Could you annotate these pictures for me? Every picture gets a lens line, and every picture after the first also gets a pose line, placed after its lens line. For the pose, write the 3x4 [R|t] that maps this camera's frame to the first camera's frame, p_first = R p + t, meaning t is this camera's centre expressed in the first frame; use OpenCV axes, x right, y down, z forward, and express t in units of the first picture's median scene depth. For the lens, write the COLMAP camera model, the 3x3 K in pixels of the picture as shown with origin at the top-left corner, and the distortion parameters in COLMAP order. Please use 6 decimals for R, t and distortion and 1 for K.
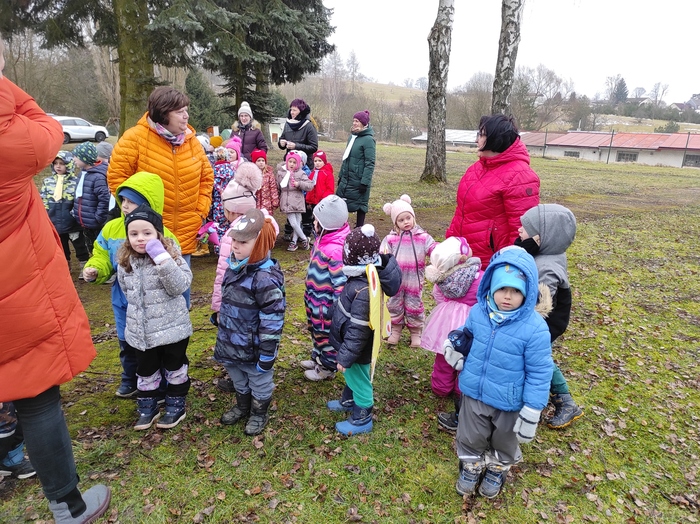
lens RADIAL K [[506.9, 0, 351.0], [0, 506.9, 241.4], [0, 0, 1]] dist [0.042340, -0.000997]
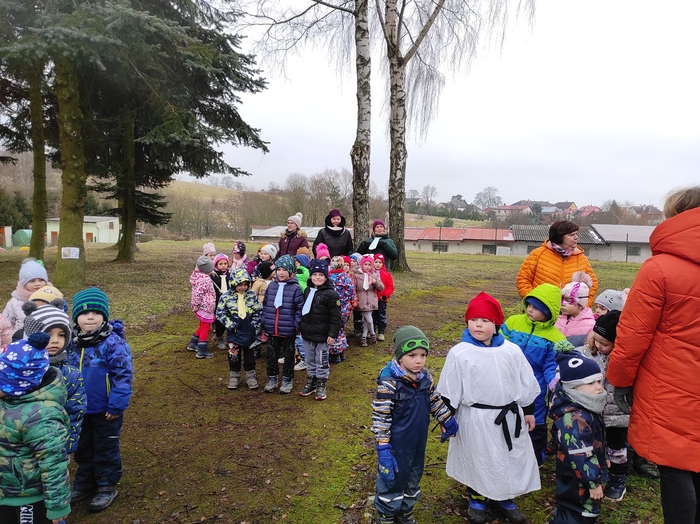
lens RADIAL K [[497.9, 0, 350.0], [0, 497.9, 262.0], [0, 0, 1]] dist [0.044741, 0.002120]
pose [[0.930614, -0.042766, 0.363496, -0.241600], [0.094035, 0.987749, -0.124537, -0.011363], [-0.353716, 0.150077, 0.923234, -0.009971]]
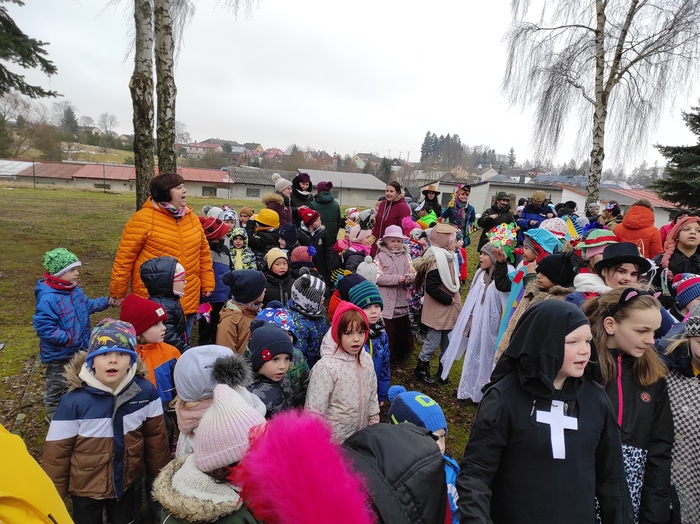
lens RADIAL K [[512.1, 0, 350.0], [0, 512.1, 262.0], [0, 0, 1]] dist [0.025867, -0.007059]
pose [[0.566305, -0.142044, 0.811863, -0.415545], [0.151850, 0.986156, 0.066617, -0.053592], [-0.810087, 0.085556, 0.580034, 0.086143]]
